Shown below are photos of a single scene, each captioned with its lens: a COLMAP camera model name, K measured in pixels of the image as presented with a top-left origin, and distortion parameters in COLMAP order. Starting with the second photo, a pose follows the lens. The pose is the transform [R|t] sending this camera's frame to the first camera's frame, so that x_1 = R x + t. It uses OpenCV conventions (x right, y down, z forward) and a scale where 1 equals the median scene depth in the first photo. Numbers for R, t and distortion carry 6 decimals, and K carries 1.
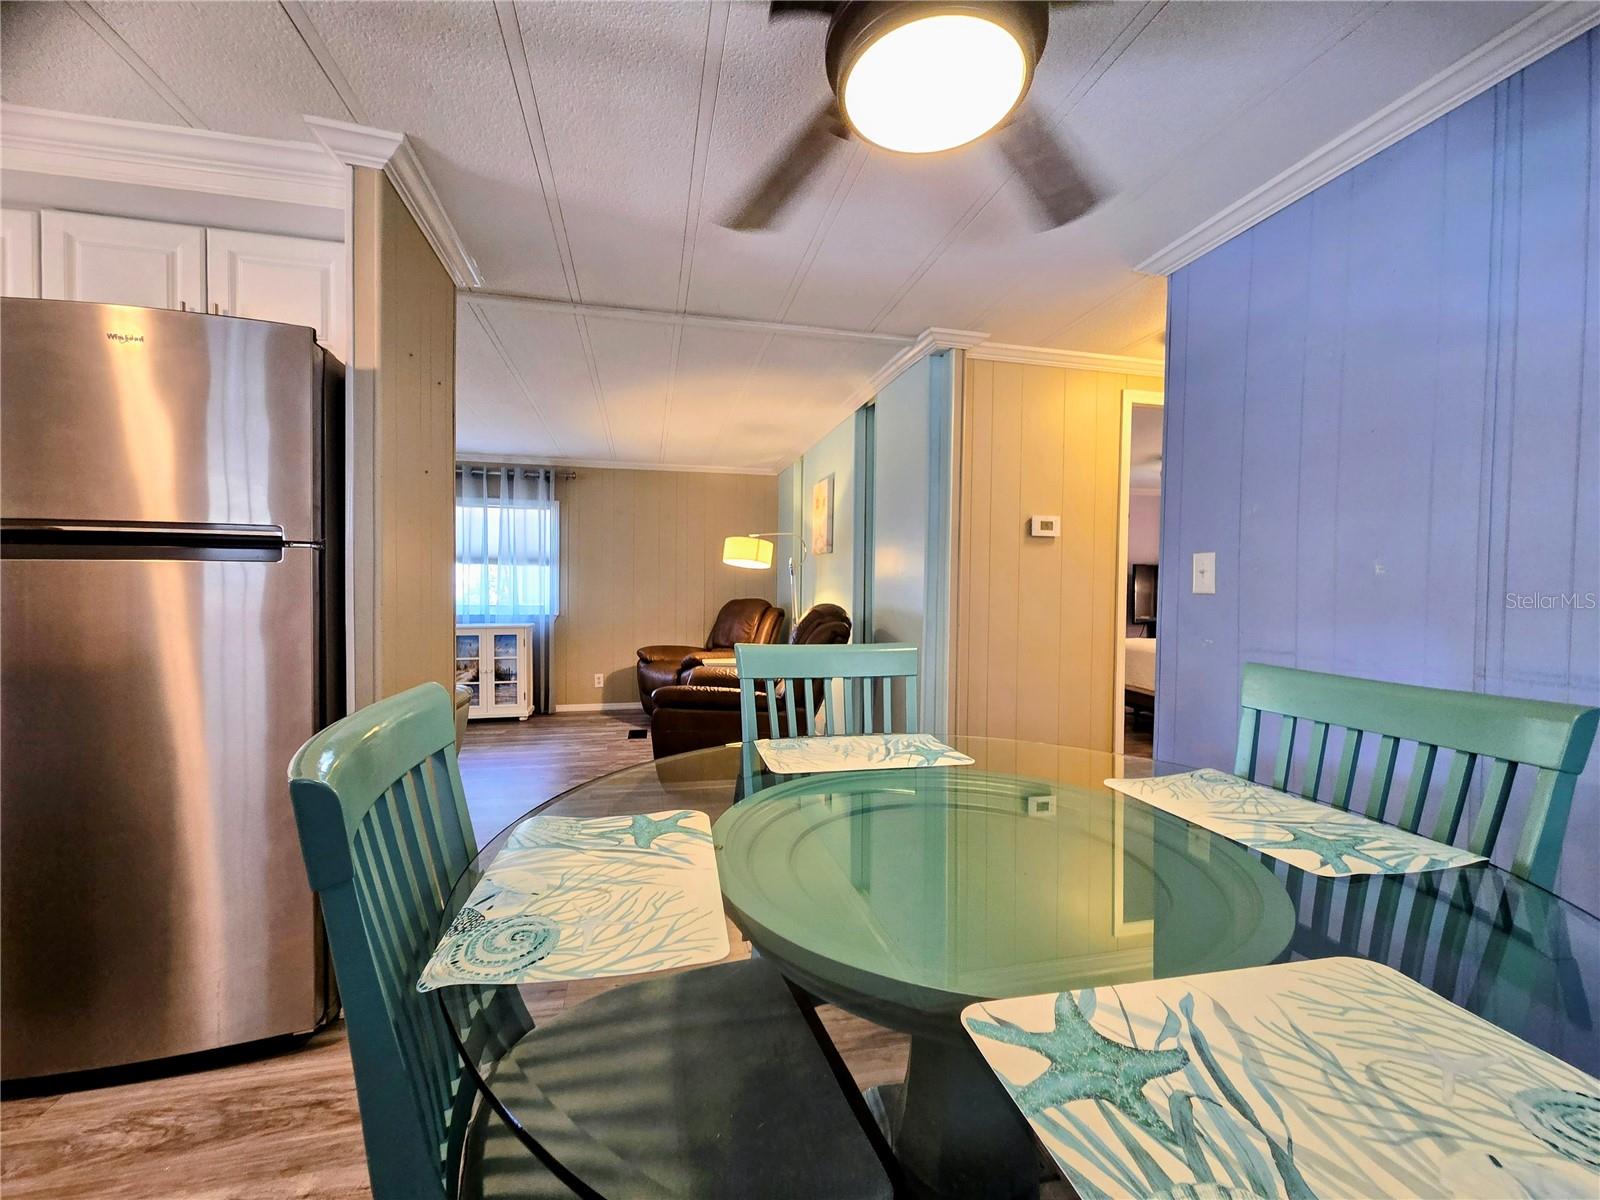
lens RADIAL K [[672.3, 0, 803.0], [0, 672.3, 603.4], [0, 0, 1]] dist [-0.006056, 0.003028]
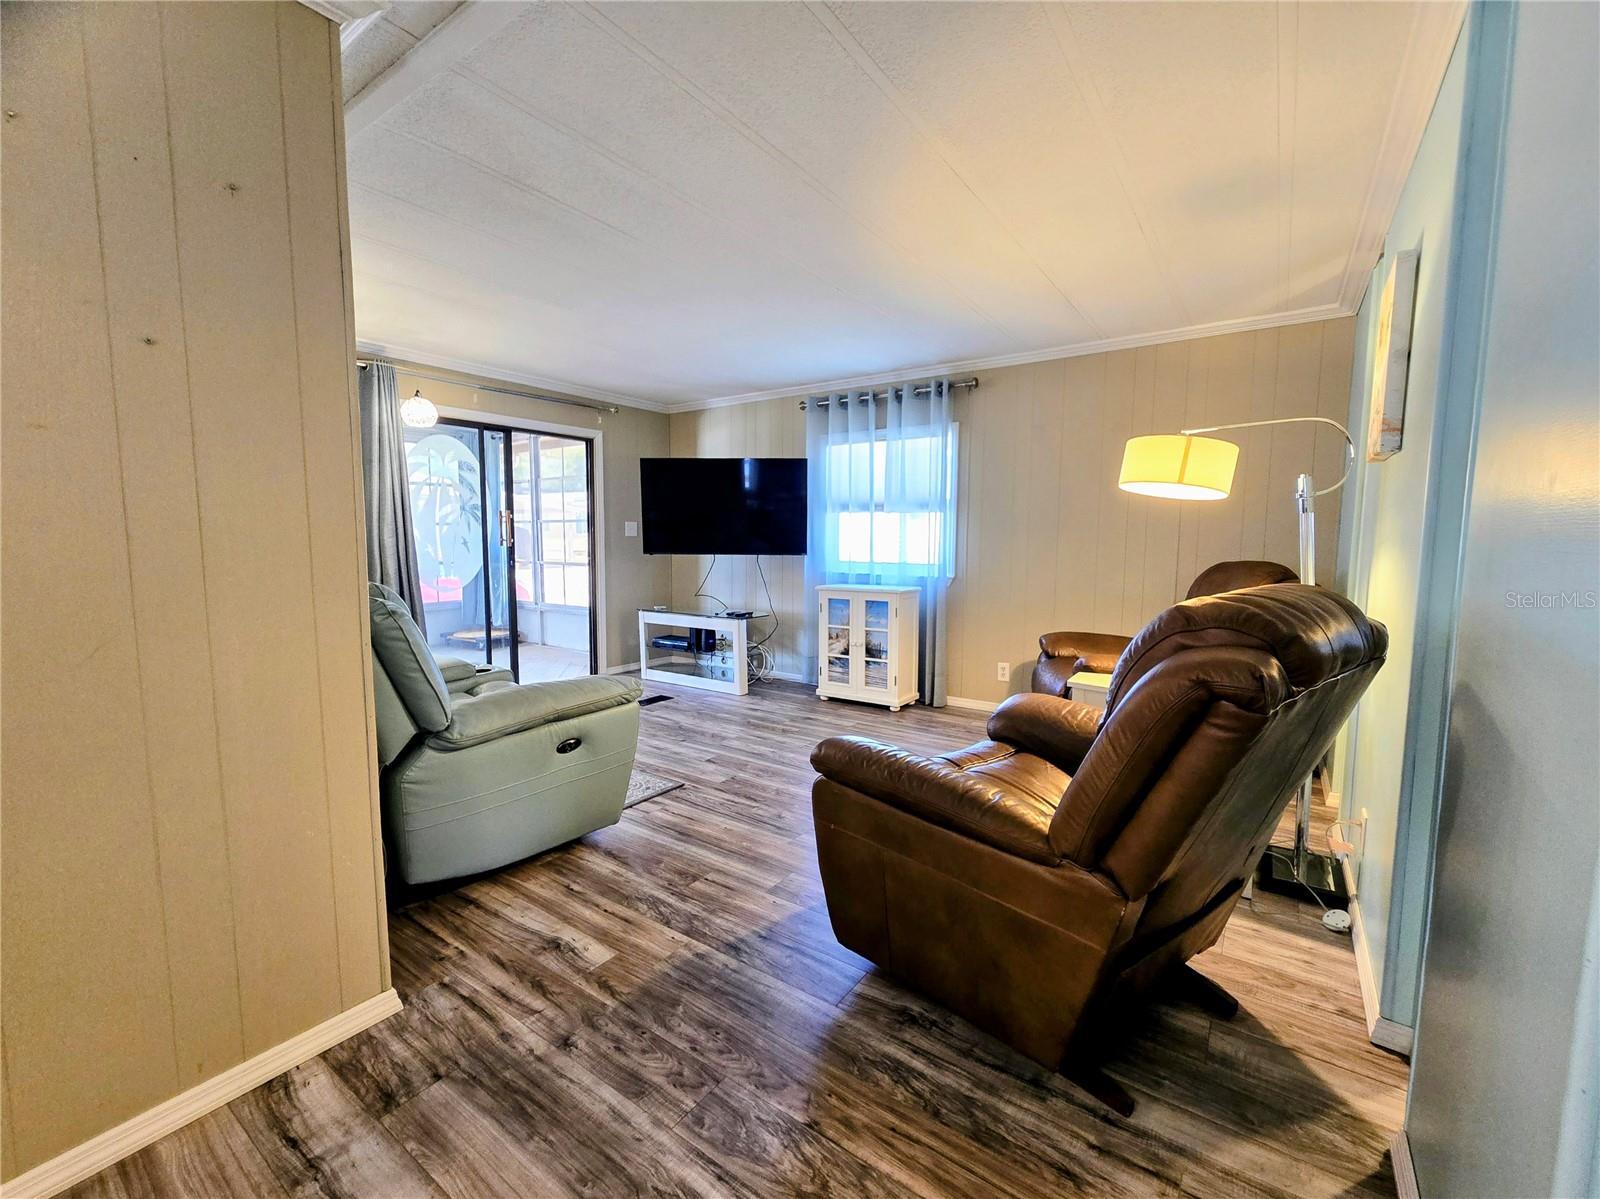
lens RADIAL K [[672.3, 0, 777.9], [0, 672.3, 605.8], [0, 0, 1]] dist [-0.006056, 0.003028]
pose [[0.642741, 0.069530, -0.762922, 0.085463], [-0.012317, 0.996682, 0.080458, -0.009689], [0.765985, -0.042317, 0.641465, 0.384097]]
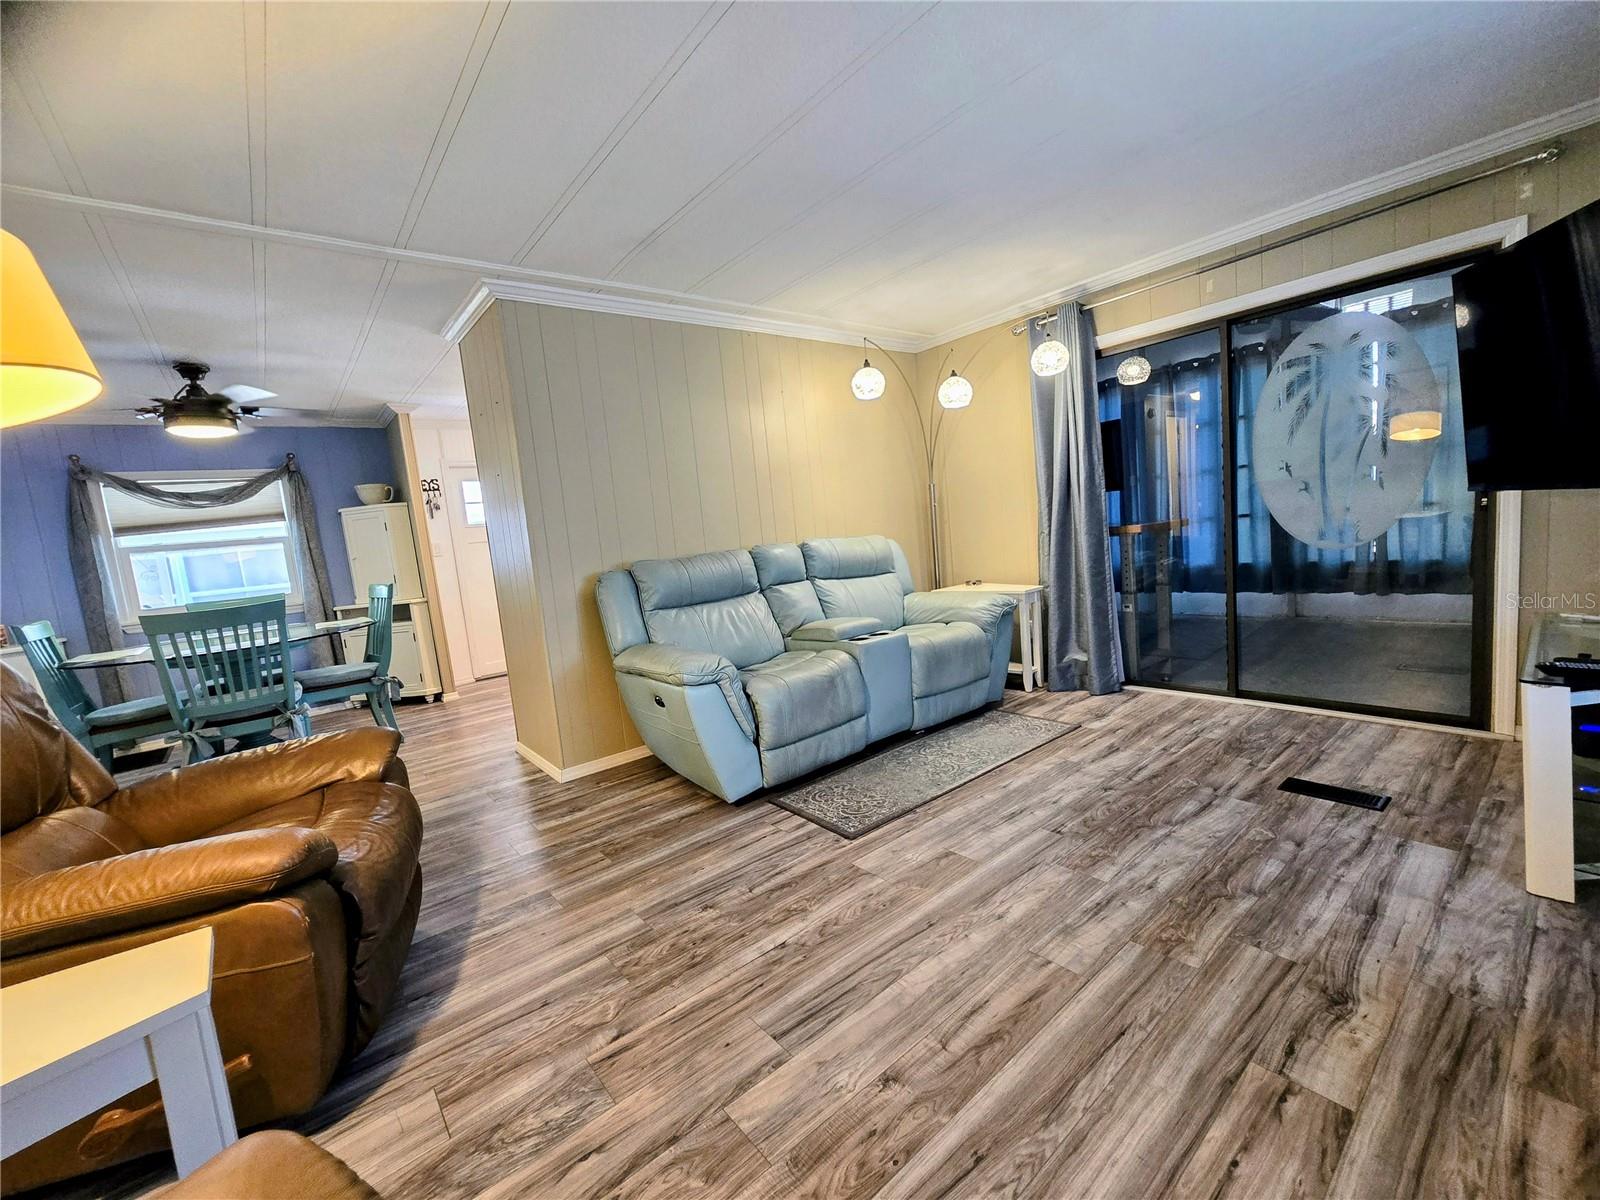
lens RADIAL K [[672.3, 0, 806.7], [0, 672.3, 597.8], [0, 0, 1]] dist [-0.006056, 0.003028]
pose [[-0.897398, 0.121191, -0.424252, -0.184611], [0.075019, 0.989447, 0.123962, -0.018534], [0.434798, 0.079416, -0.897019, 1.002180]]
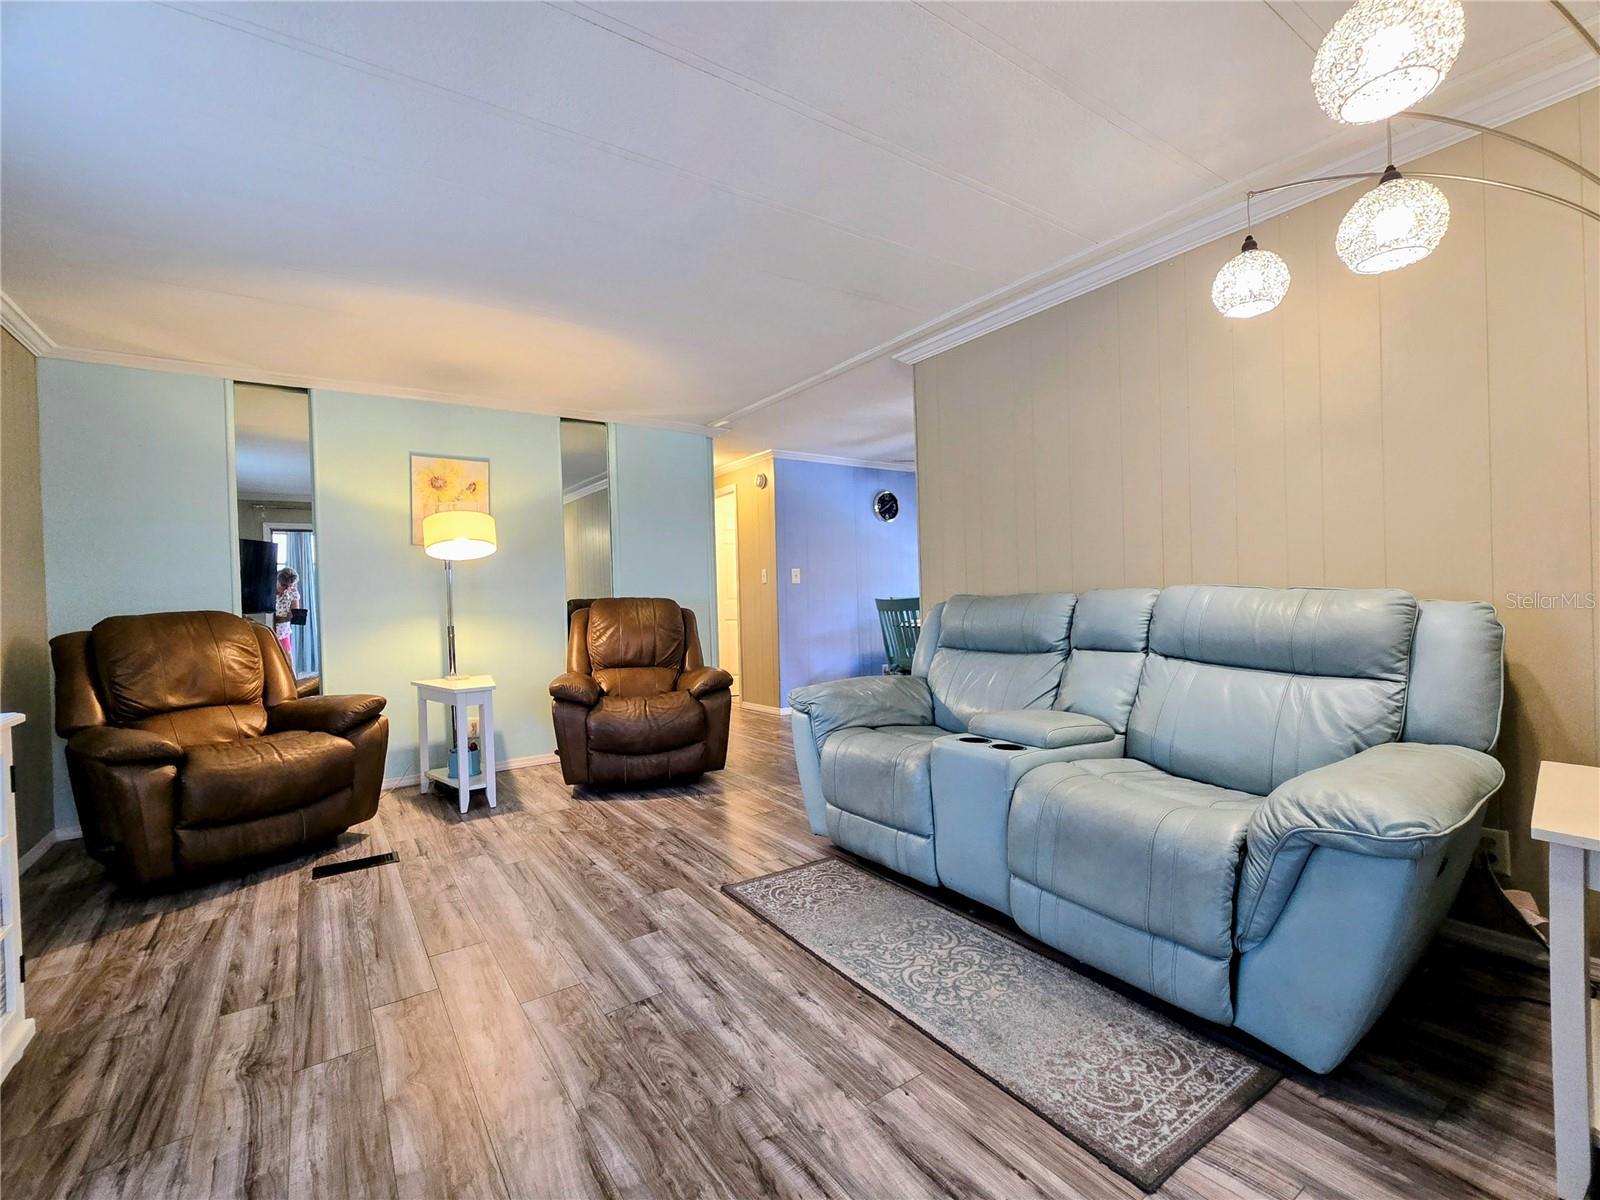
lens RADIAL K [[706.1, 0, 772.1], [0, 706.1, 605.6], [0, 0, 1]] dist [-0.003614, 0.005325]
pose [[-0.330056, -0.016317, 0.943820, -0.774113], [0.049398, 0.998182, 0.034531, -0.008764], [-0.942668, 0.058020, -0.328650, 0.766580]]
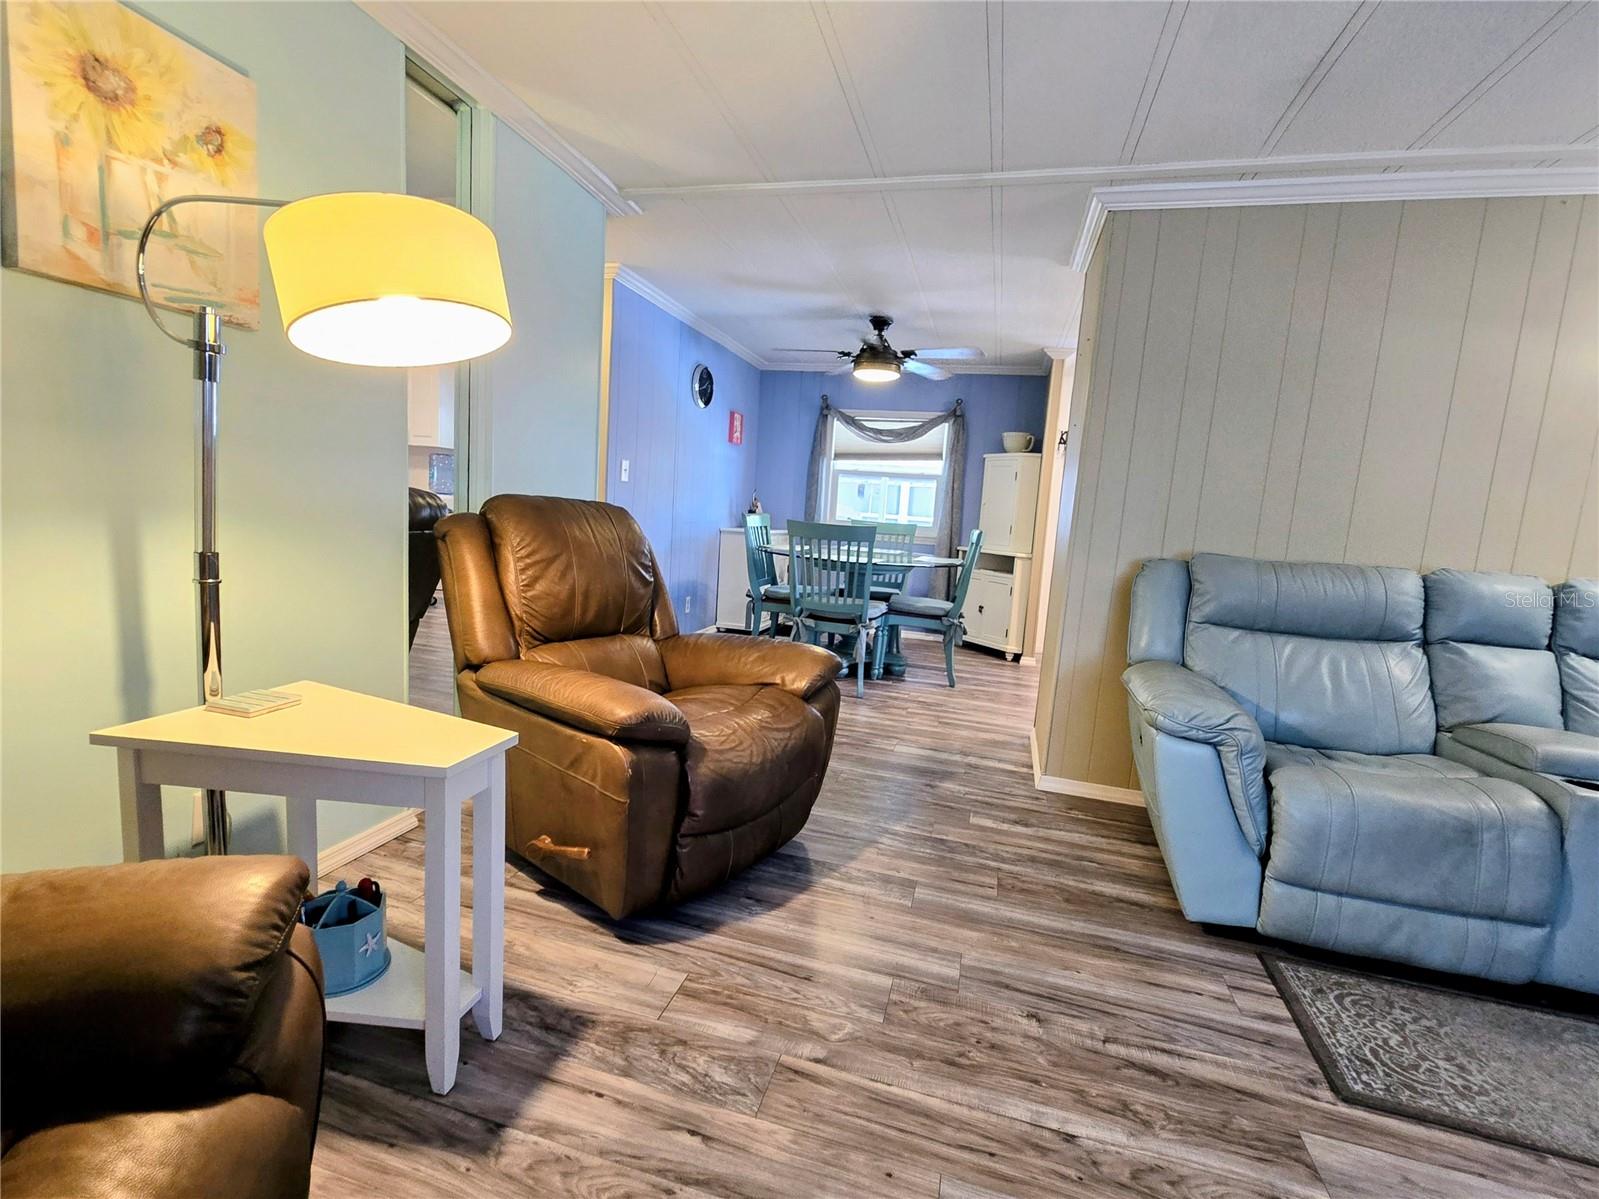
lens RADIAL K [[738.9, 0, 778.4], [0, 738.9, 598.4], [0, 0, 1]] dist [0.002190, -0.001194]
pose [[-0.862510, -0.137263, 0.487067, -0.296601], [-0.068722, 0.985364, 0.155996, -0.015243], [-0.501351, 0.101076, -0.859320, 0.956219]]
